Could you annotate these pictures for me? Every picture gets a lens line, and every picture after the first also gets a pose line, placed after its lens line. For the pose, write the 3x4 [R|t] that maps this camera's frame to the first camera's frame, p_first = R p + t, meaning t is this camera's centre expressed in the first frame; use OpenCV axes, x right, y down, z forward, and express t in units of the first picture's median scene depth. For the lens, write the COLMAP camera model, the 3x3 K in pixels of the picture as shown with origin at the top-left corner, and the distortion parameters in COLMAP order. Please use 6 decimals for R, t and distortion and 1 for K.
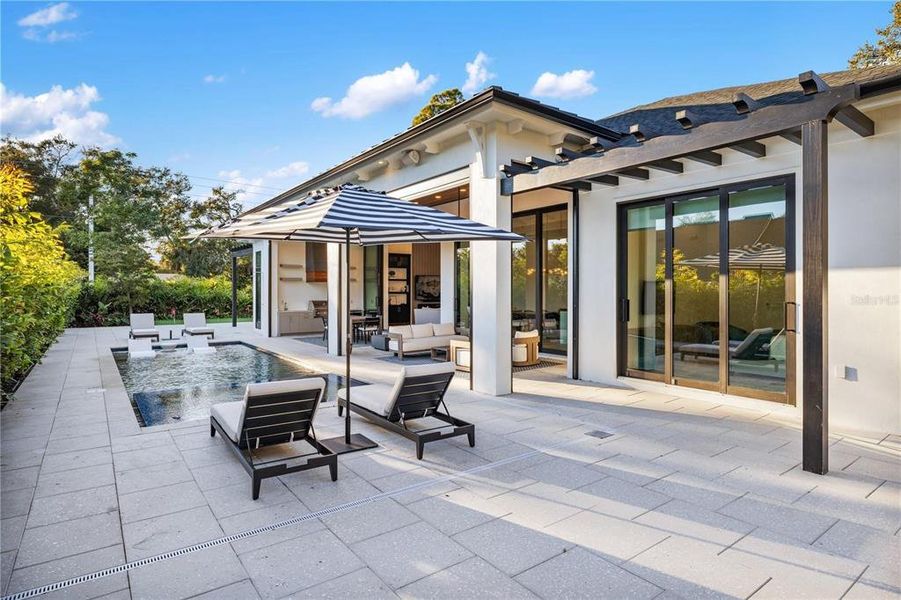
lens RADIAL K [[482.3, 0, 451.9], [0, 482.3, 292.3], [0, 0, 1]] dist [-0.001192, 0.000125]
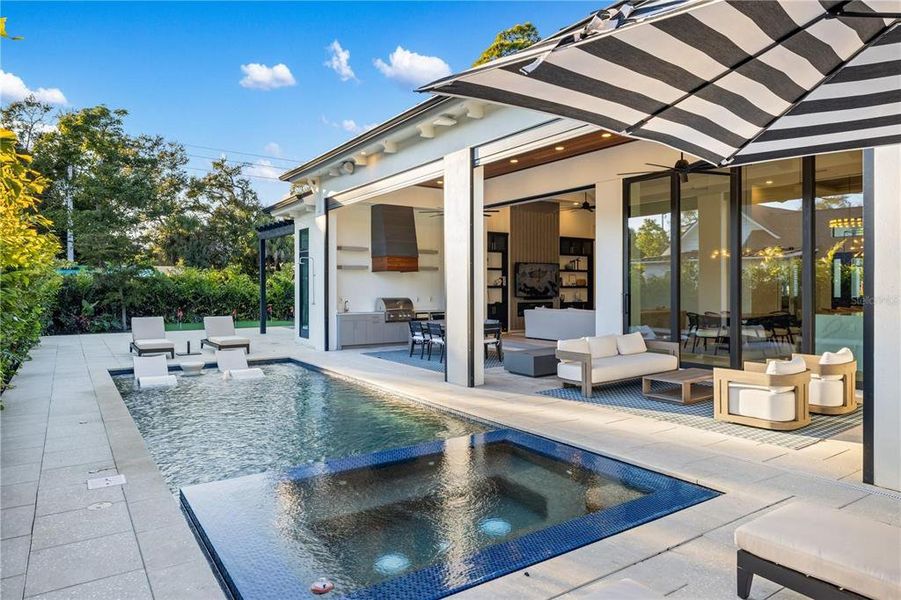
lens RADIAL K [[564.7, 0, 452.5], [0, 564.7, 288.3], [0, 0, 1]] dist [-0.000279, 0.001942]
pose [[0.999037, -0.002438, -0.043811, -0.113628], [0.002438, 0.999997, -0.000069, 0.002586], [0.043811, -0.000038, 0.999040, 0.138622]]
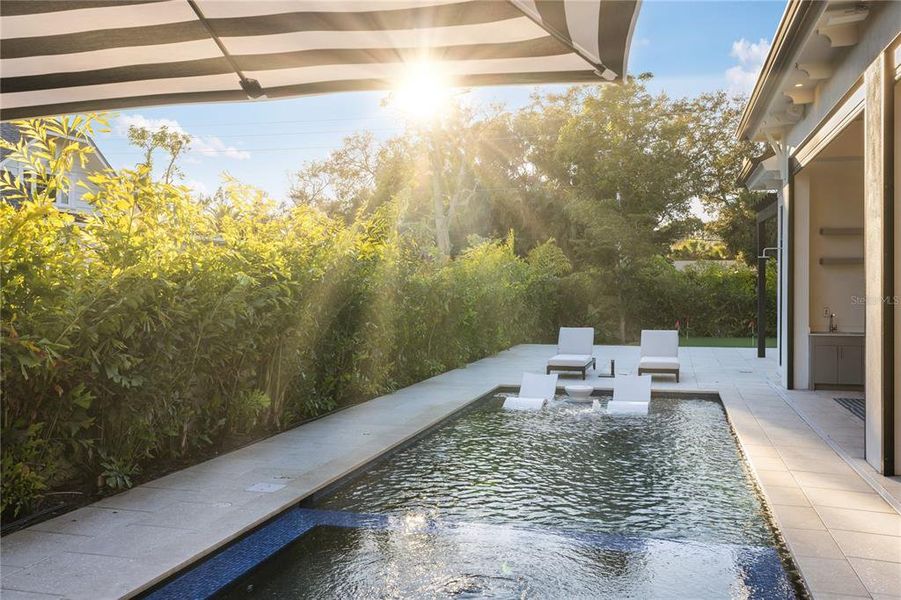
lens RADIAL K [[786.1, 0, 450.5], [0, 786.1, 300.0], [0, 0, 1]] dist [0.006637, 0.003941]
pose [[0.609169, 0.010428, -0.792972, 0.014042], [-0.000361, 0.999917, 0.012872, -0.000900], [0.793041, -0.007555, 0.609122, 0.201876]]
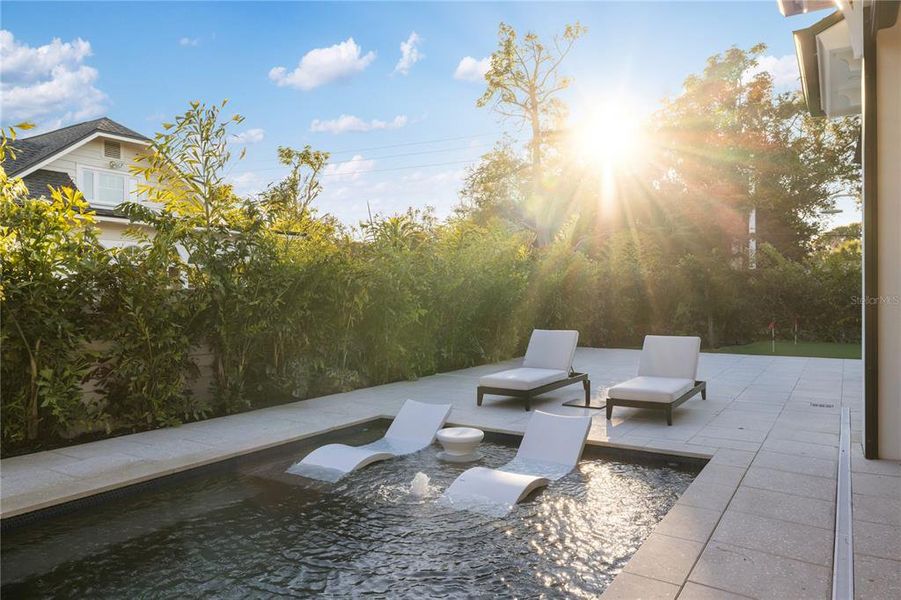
lens RADIAL K [[641.7, 0, 448.8], [0, 641.7, 291.5], [0, 0, 1]] dist [-0.003948, 0.001621]
pose [[0.365688, -0.002649, -0.930734, -0.117544], [-0.001257, 0.999994, -0.003340, 0.009817], [0.930737, 0.002391, 0.365682, 0.496499]]
